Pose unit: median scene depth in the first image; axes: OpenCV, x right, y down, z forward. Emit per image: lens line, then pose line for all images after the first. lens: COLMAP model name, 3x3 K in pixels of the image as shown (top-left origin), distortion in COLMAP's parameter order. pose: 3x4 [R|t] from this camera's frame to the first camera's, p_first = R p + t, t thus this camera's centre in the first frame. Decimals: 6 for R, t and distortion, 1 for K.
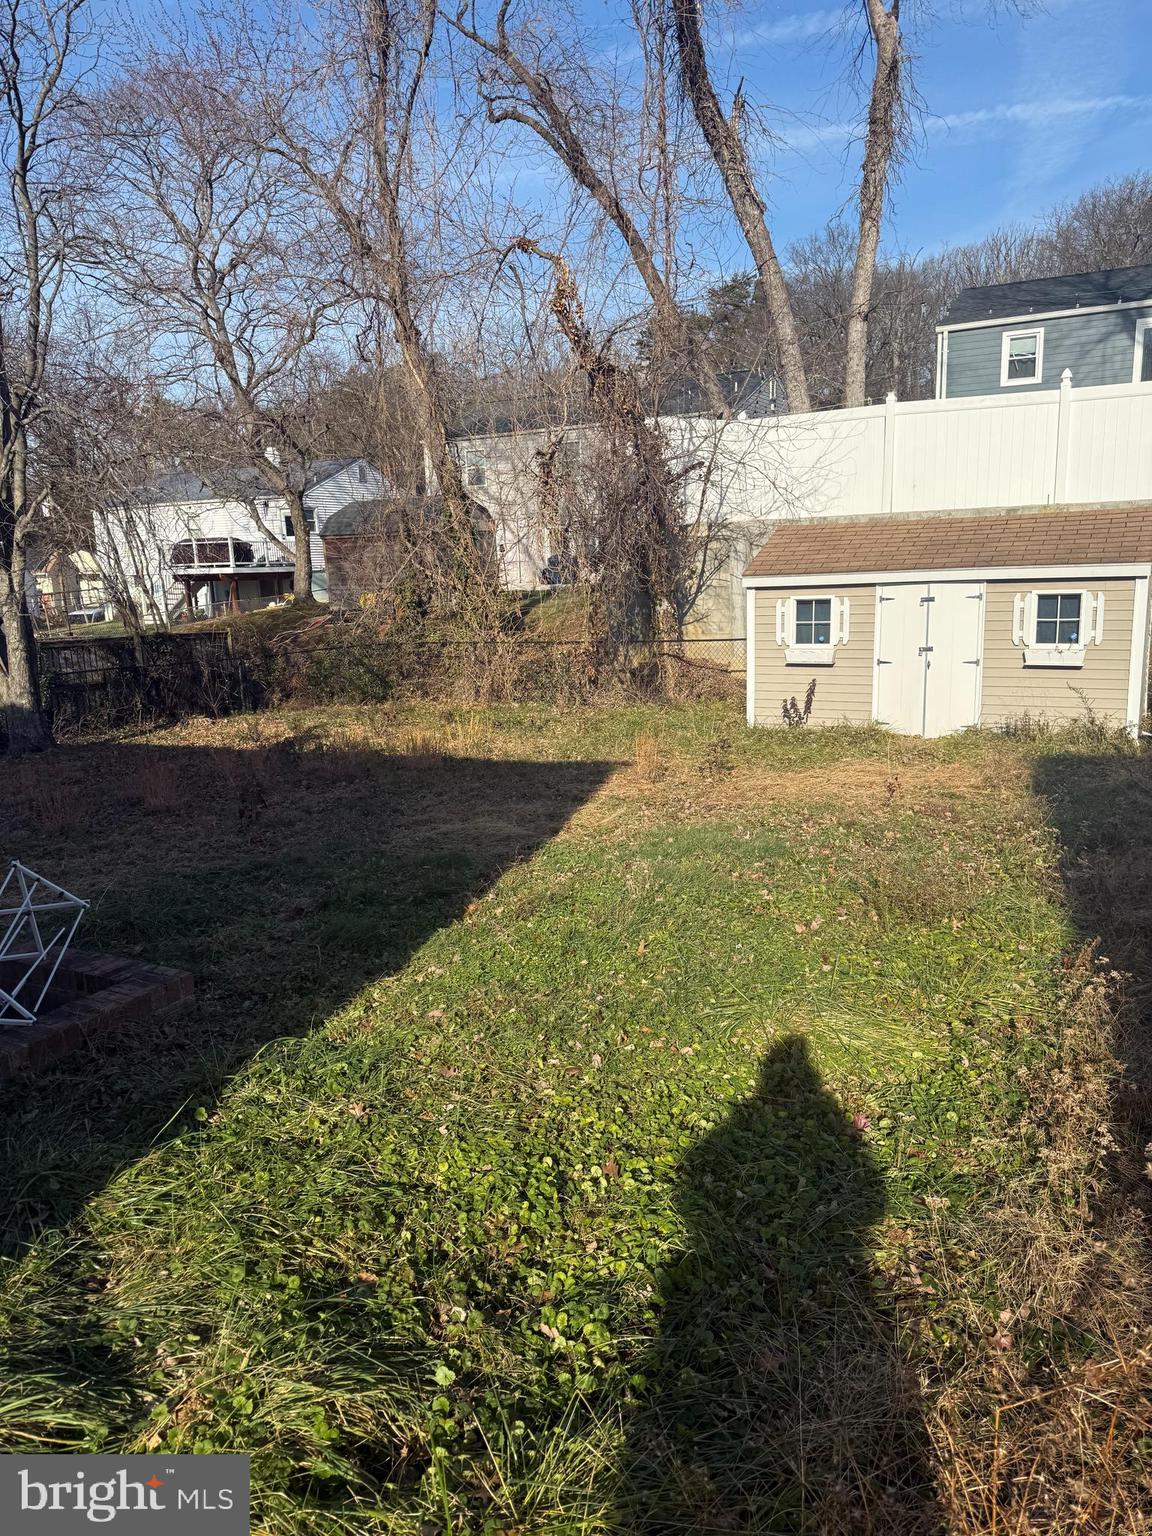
lens RADIAL K [[1080.9, 0, 571.7], [0, 1080.9, 773.8], [0, 0, 1]] dist [0.013922, -0.006342]
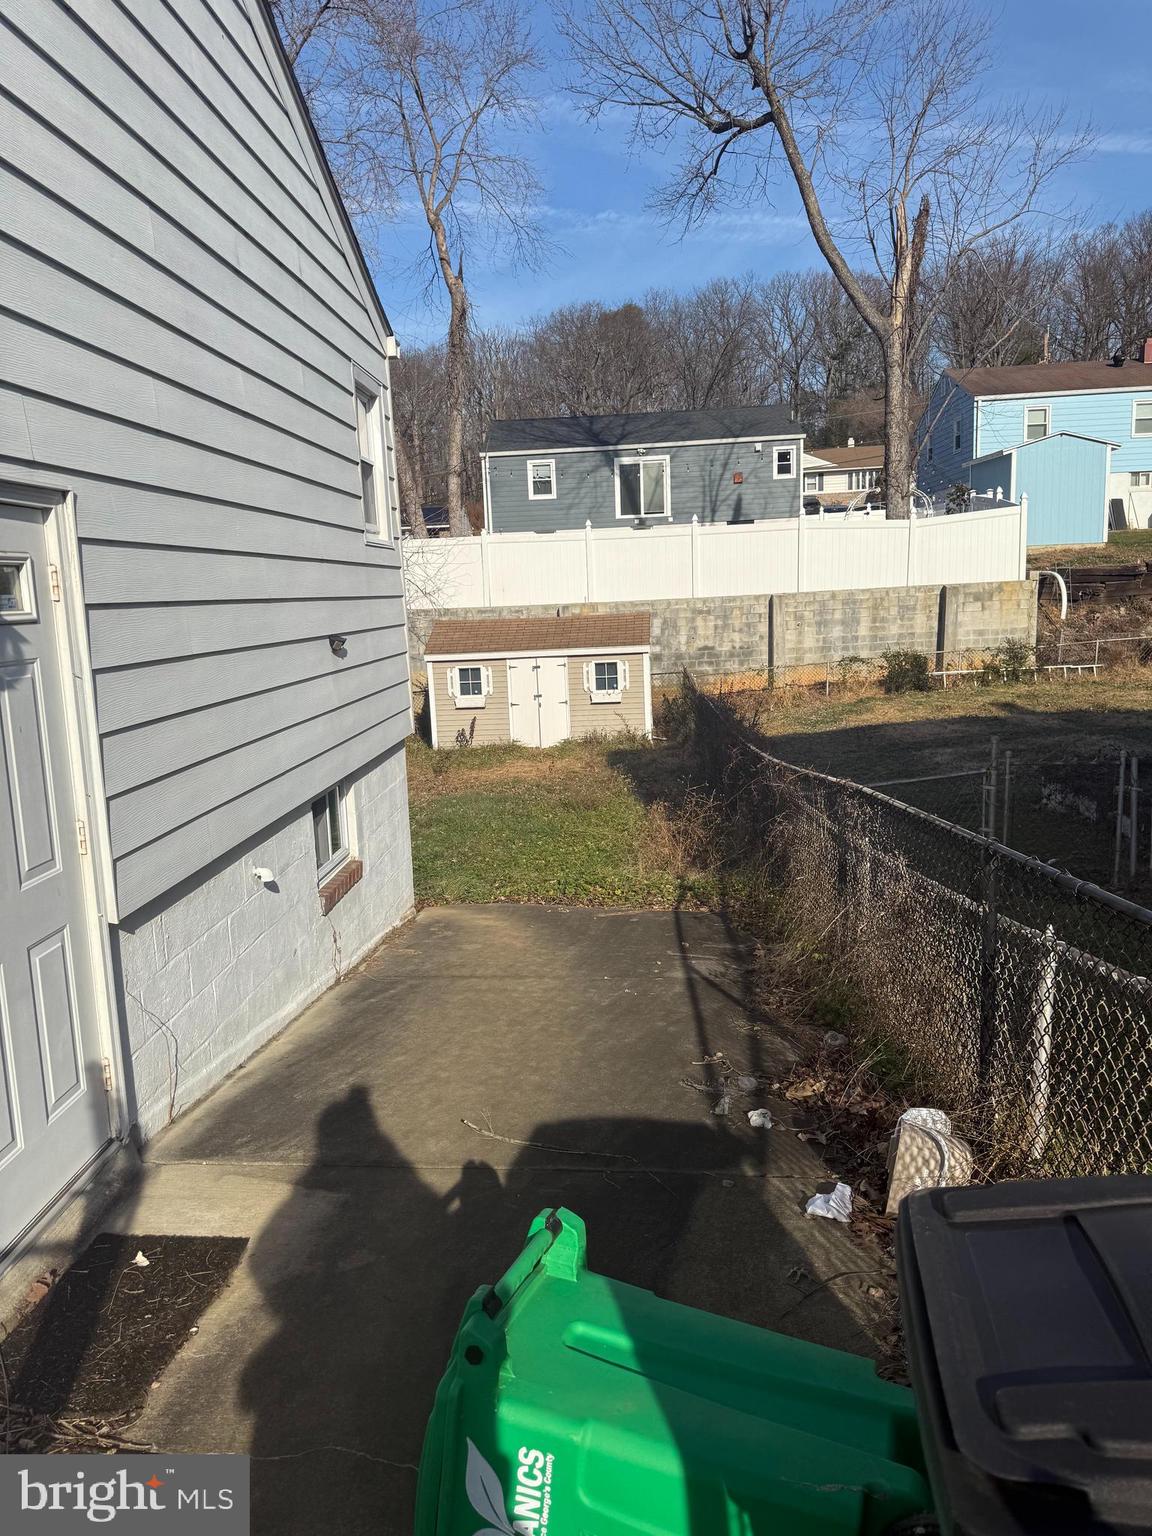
lens RADIAL K [[1080.9, 0, 575.8], [0, 1080.9, 765.9], [0, 0, 1]] dist [0.013922, -0.006342]
pose [[0.906462, -0.068352, 0.416720, -0.322844], [0.088842, 0.995595, -0.029951, 0.049165], [-0.412837, 0.064171, 0.908541, -0.543920]]
